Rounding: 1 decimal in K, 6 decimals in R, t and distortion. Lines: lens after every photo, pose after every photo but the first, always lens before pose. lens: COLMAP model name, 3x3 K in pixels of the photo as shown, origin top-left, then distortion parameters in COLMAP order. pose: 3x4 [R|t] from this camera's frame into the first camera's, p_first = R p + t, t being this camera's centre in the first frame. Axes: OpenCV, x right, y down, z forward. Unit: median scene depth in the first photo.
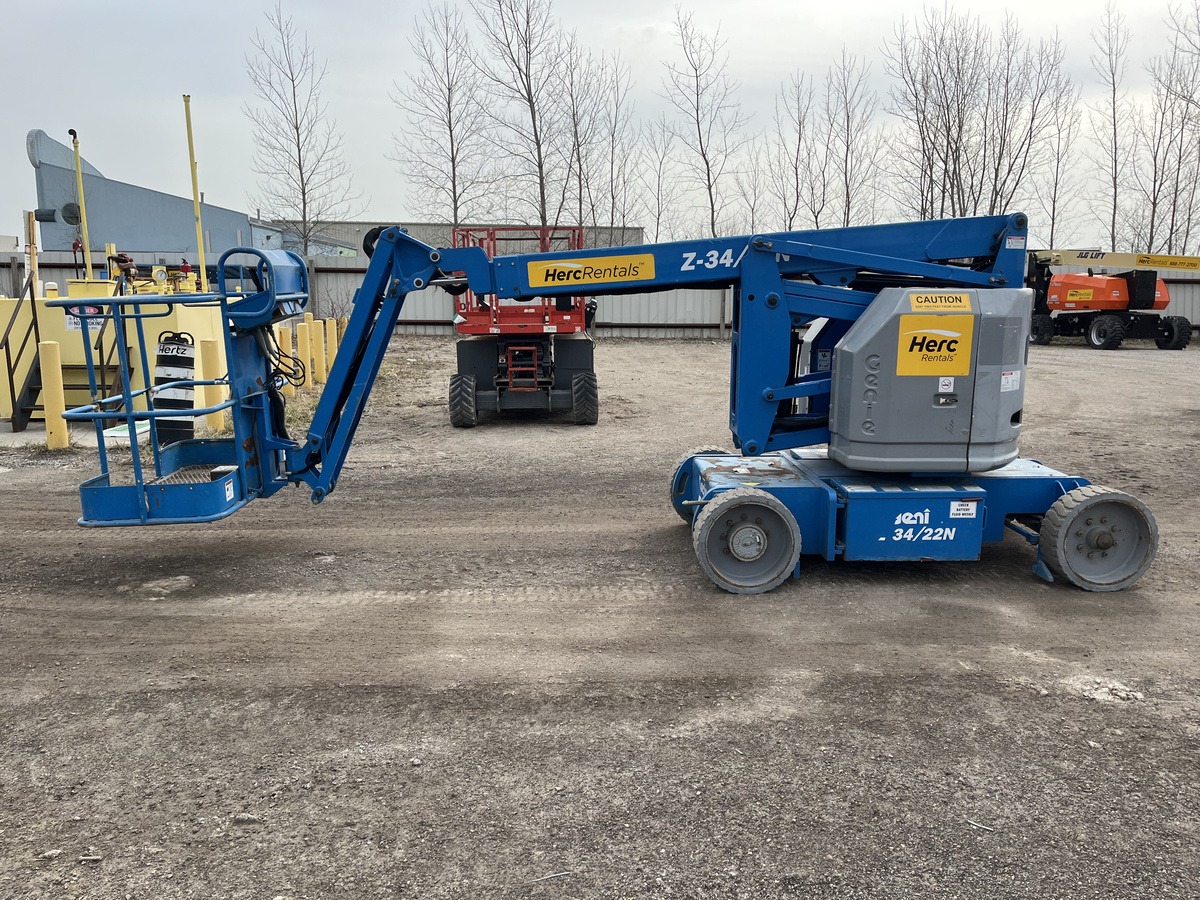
lens RADIAL K [[902.2, 0, 609.8], [0, 902.2, 467.7], [0, 0, 1]] dist [0.071859, -0.096313]
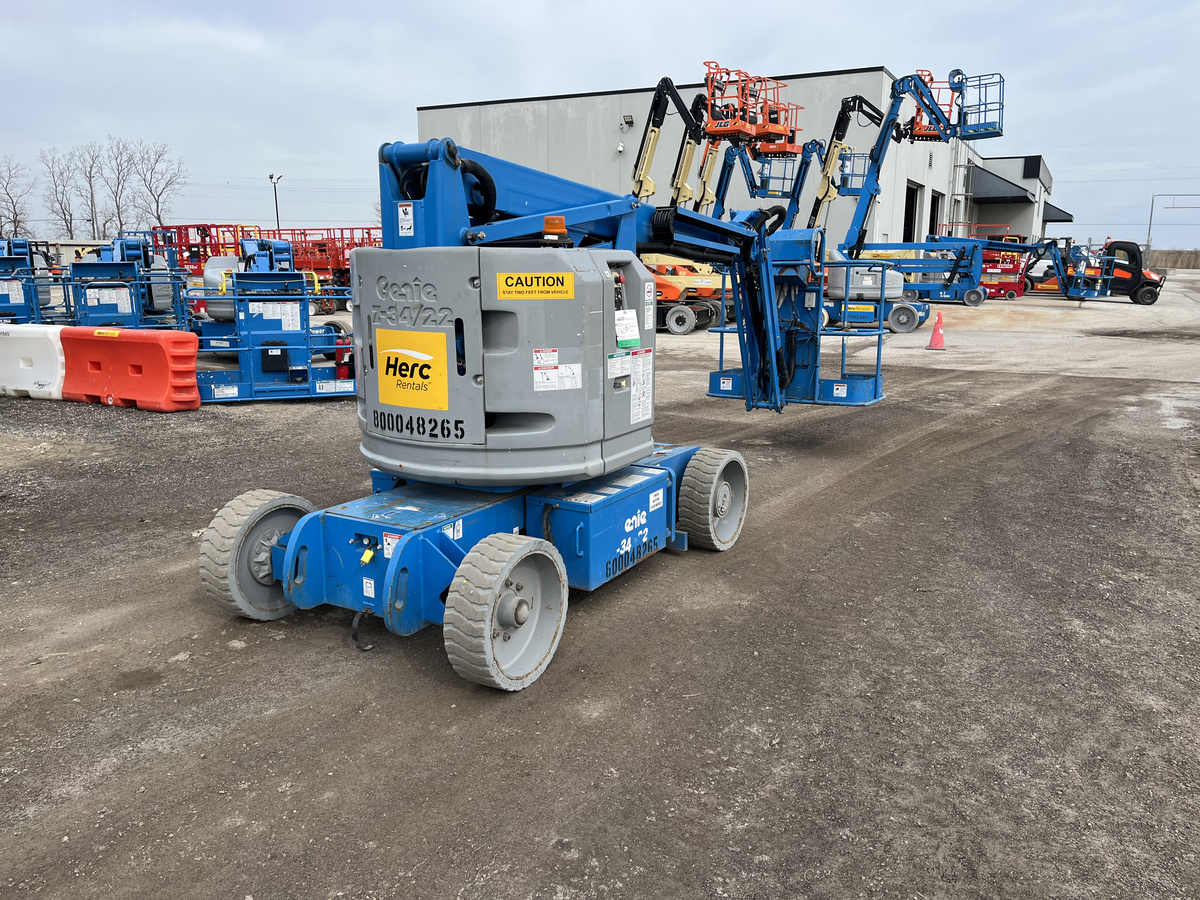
lens RADIAL K [[910.2, 0, 610.7], [0, 910.2, 453.4], [0, 0, 1]] dist [0.063406, -0.070000]
pose [[-0.541458, 0.166217, -0.824133, 1.038799], [-0.172499, 0.937442, 0.302402, -0.310140], [0.822841, 0.305900, -0.478913, 1.631276]]
